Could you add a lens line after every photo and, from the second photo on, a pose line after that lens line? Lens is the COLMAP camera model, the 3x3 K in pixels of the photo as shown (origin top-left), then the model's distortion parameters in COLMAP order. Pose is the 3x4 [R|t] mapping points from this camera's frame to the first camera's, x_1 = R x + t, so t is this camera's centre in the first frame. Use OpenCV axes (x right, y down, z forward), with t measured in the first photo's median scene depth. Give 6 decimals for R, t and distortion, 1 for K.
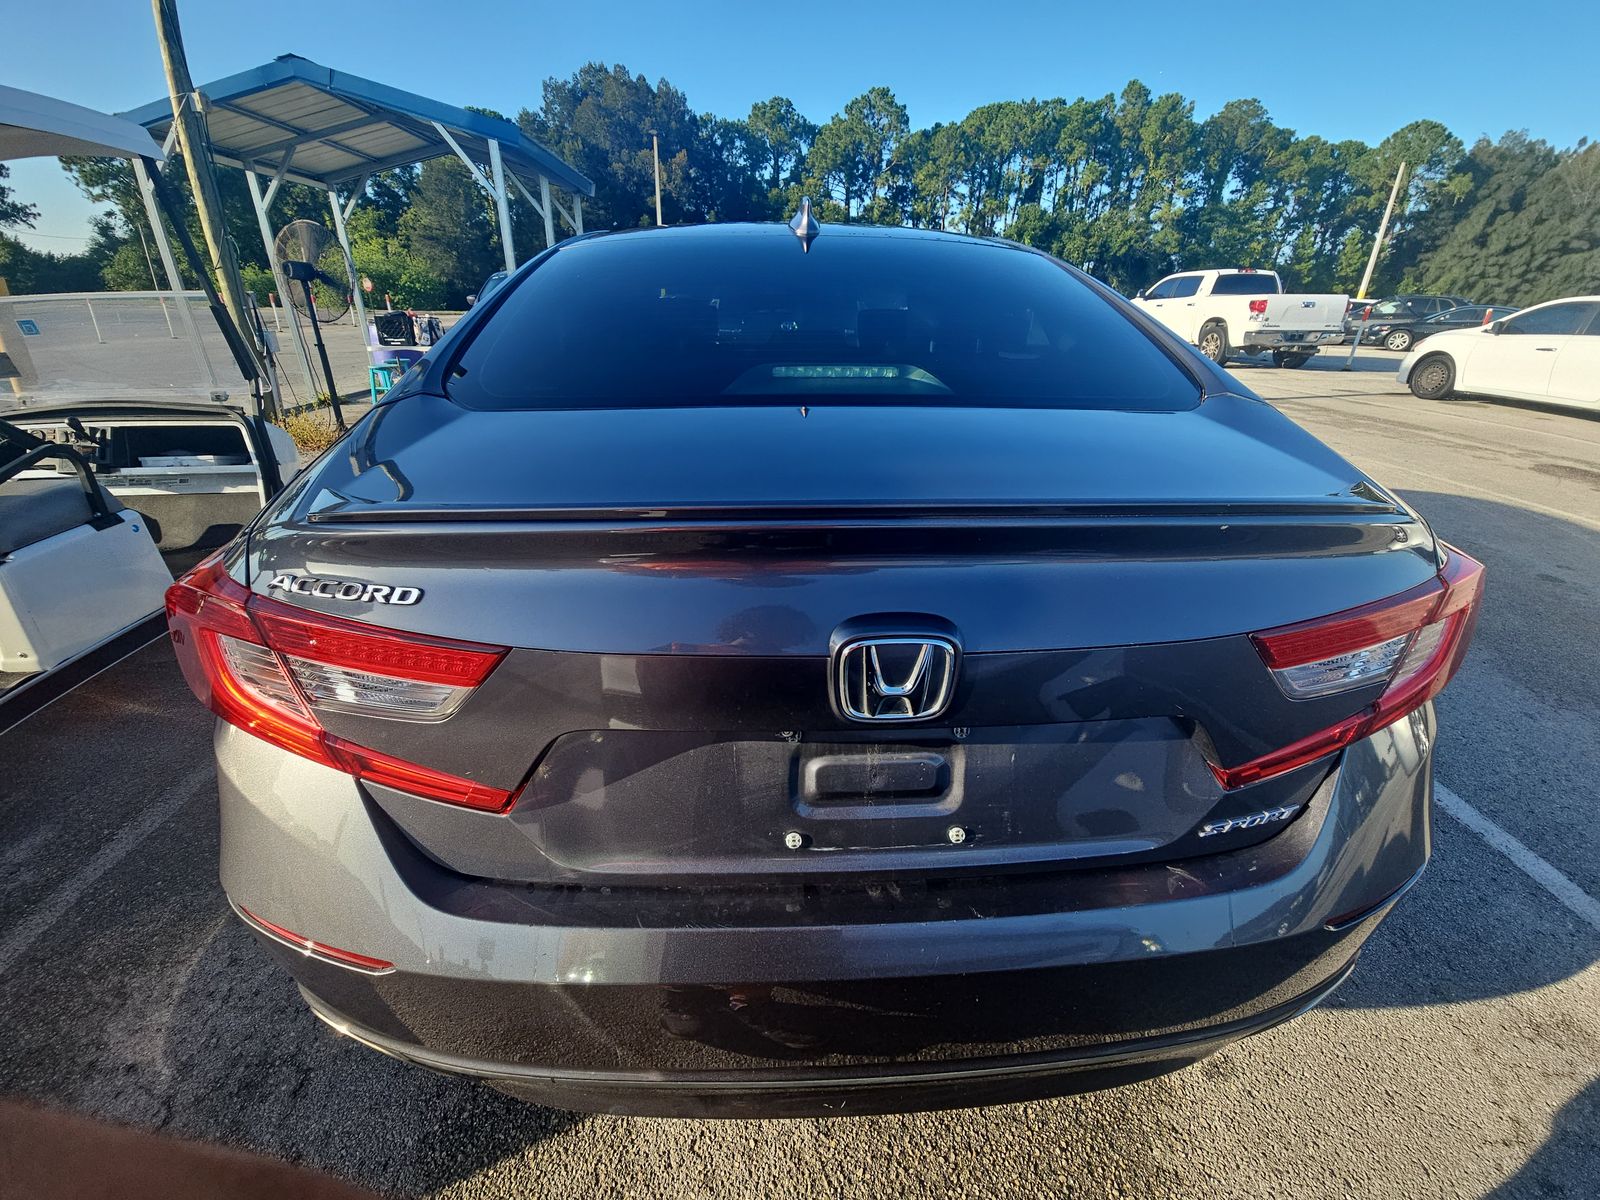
lens RADIAL K [[629.5, 0, 788.7], [0, 629.5, 578.4], [0, 0, 1]] dist [0.072402, -0.036285]
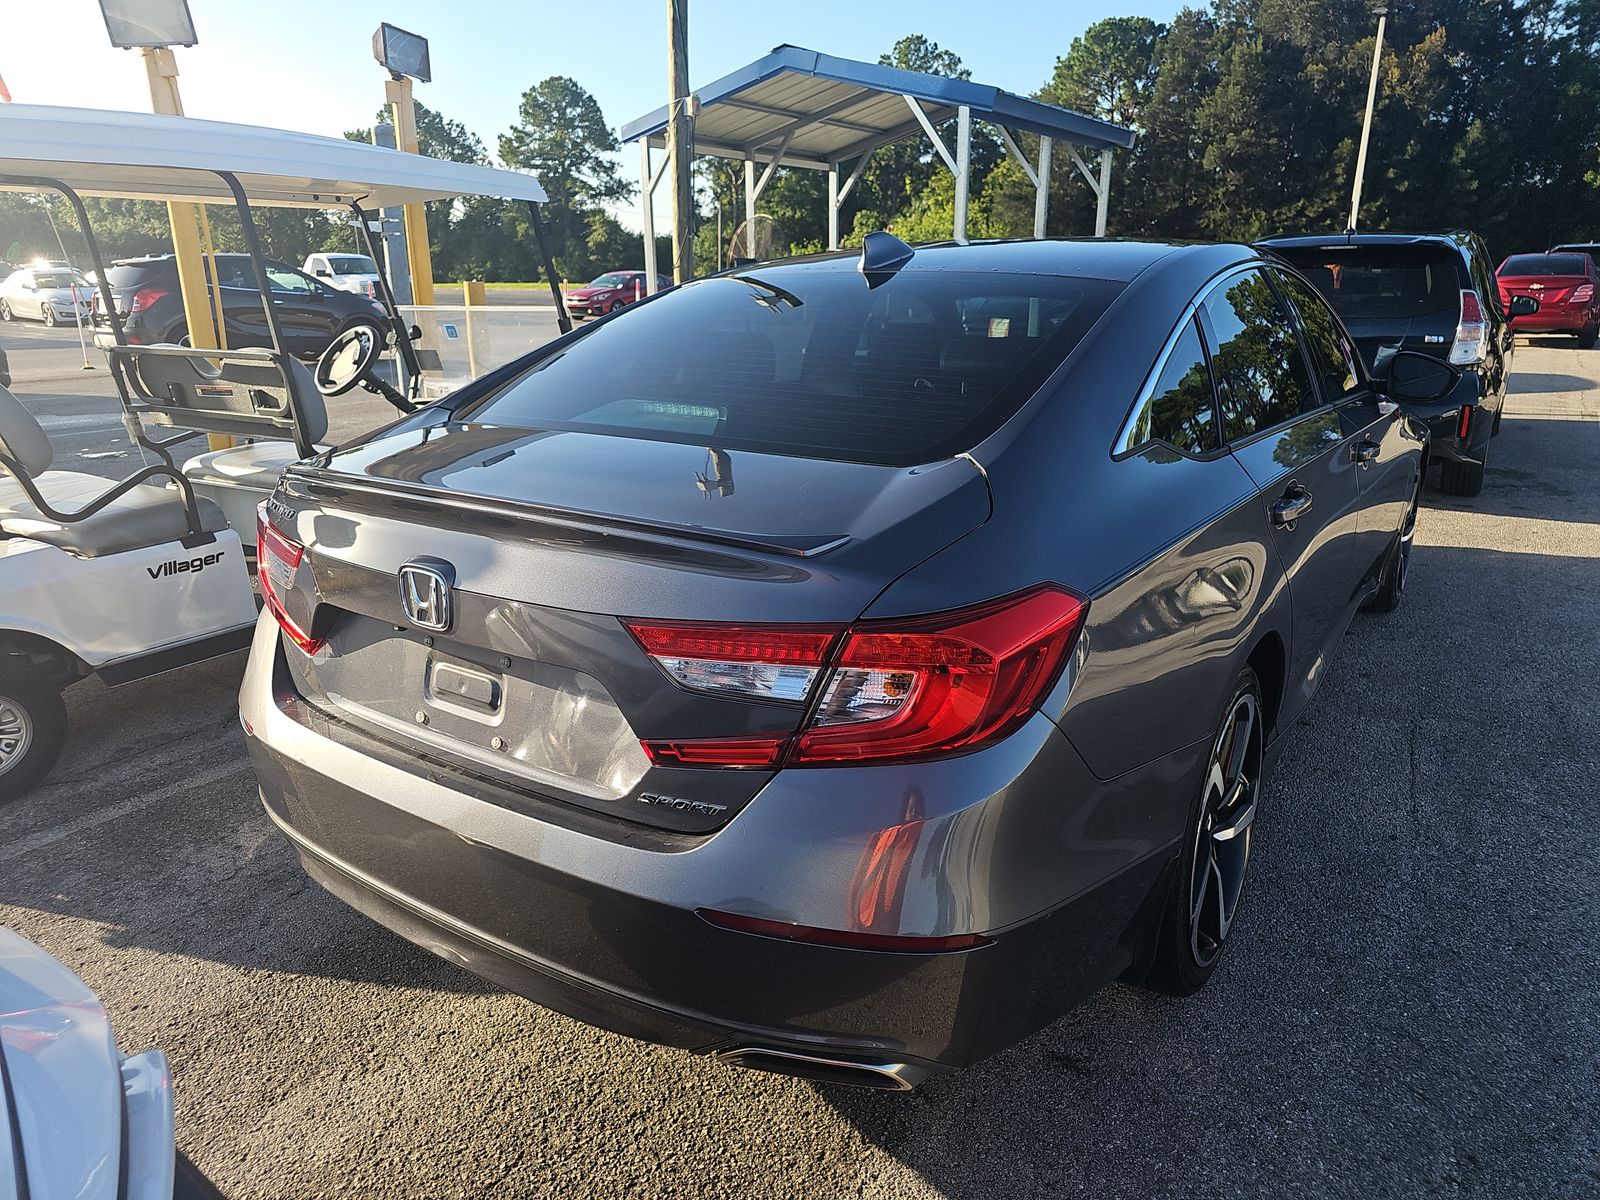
lens RADIAL K [[1076.3, 0, 800.0], [0, 1076.3, 600.0], [0, 0, 1]] dist [0.006841, 0.003238]
pose [[0.778409, 0.175334, -0.602775, 0.230286], [-0.242371, 0.969690, -0.030931, 0.001983], [0.579082, 0.170172, 0.797312, -0.055029]]
